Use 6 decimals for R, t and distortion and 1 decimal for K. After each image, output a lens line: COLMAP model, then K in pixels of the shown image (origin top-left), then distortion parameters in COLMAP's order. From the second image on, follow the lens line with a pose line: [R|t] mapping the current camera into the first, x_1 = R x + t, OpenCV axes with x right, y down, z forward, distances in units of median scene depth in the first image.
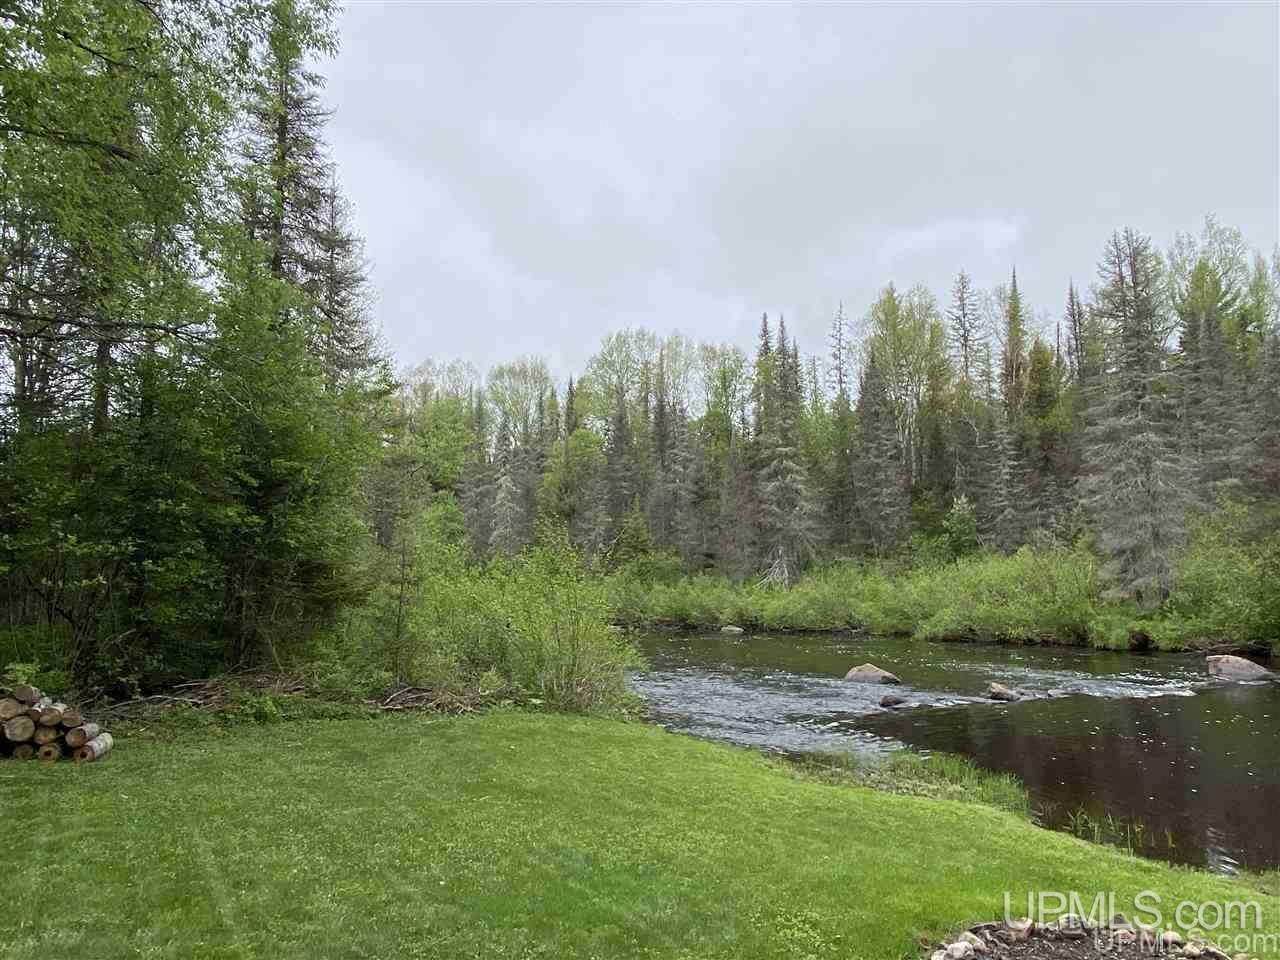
lens RADIAL K [[815.1, 0, 641.3], [0, 815.1, 467.4], [0, 0, 1]] dist [0.018565, -0.024515]
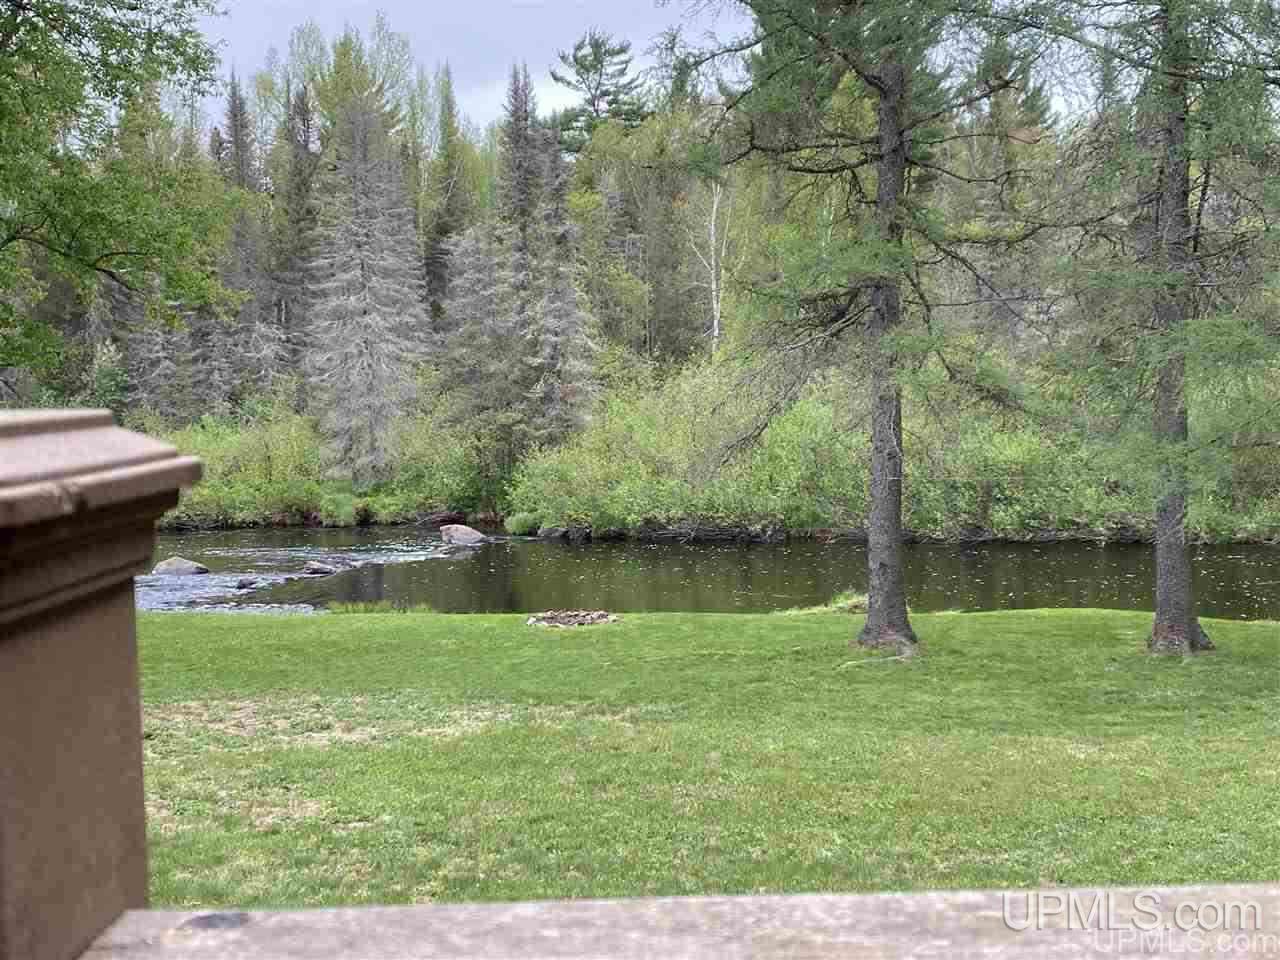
lens RADIAL K [[1288.0, 0, 651.5], [0, 1288.0, 469.0], [0, 0, 1]] dist [0.083045, 0.000000]
pose [[0.640832, -0.028766, 0.767142, -0.235023], [-0.099243, 0.987808, 0.119943, -0.047287], [-0.761239, -0.152997, 0.630164, -0.179173]]
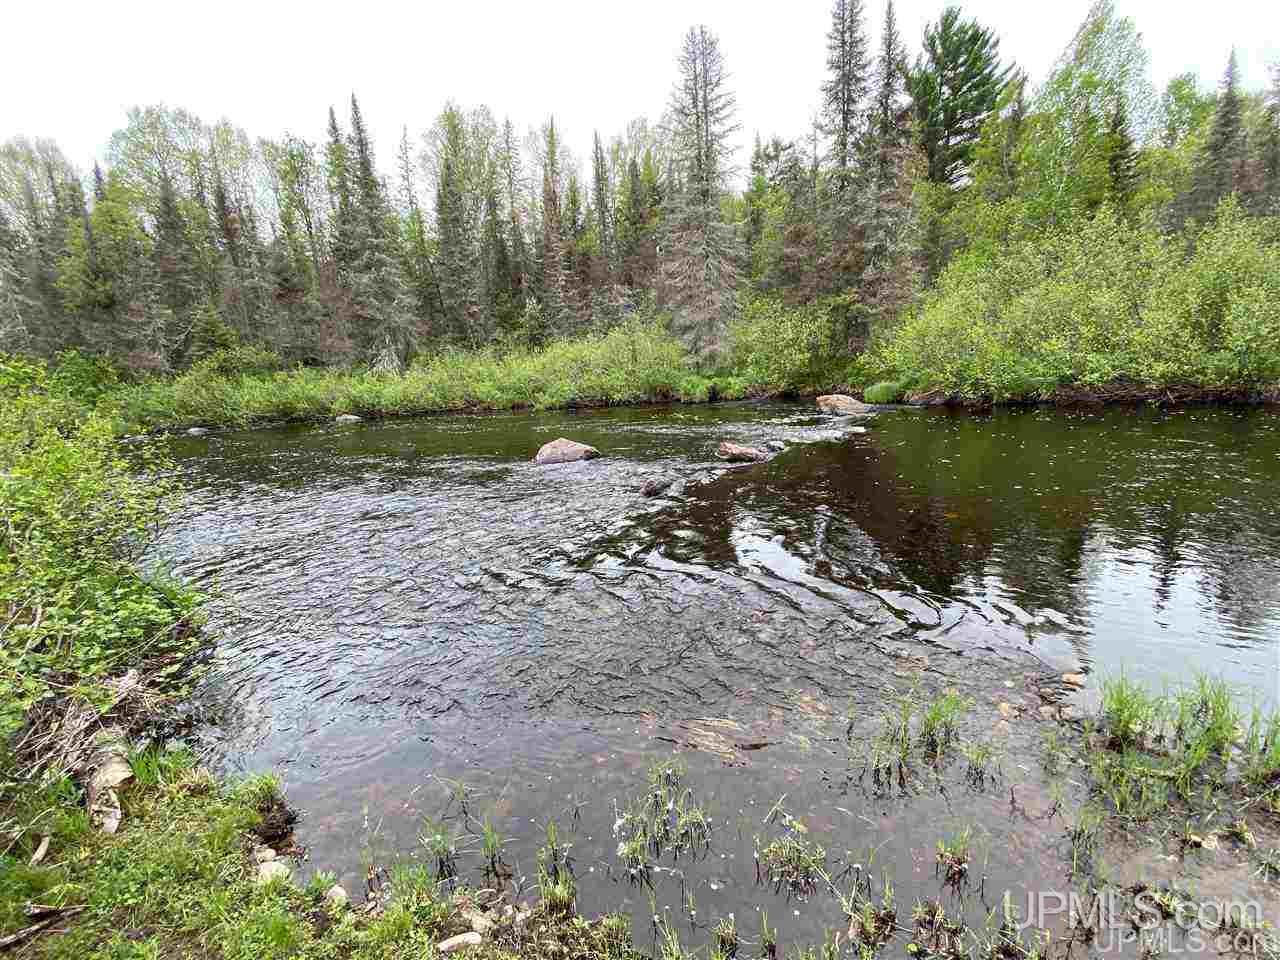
lens RADIAL K [[526.9, 0, 653.5], [0, 526.9, 486.9], [0, 0, 1]] dist [-0.009278, -0.005792]
pose [[0.789222, -0.174471, 0.588803, 0.010914], [-0.033816, 0.944992, 0.325341, 0.045014], [-0.613177, -0.276677, 0.739908, 0.218107]]
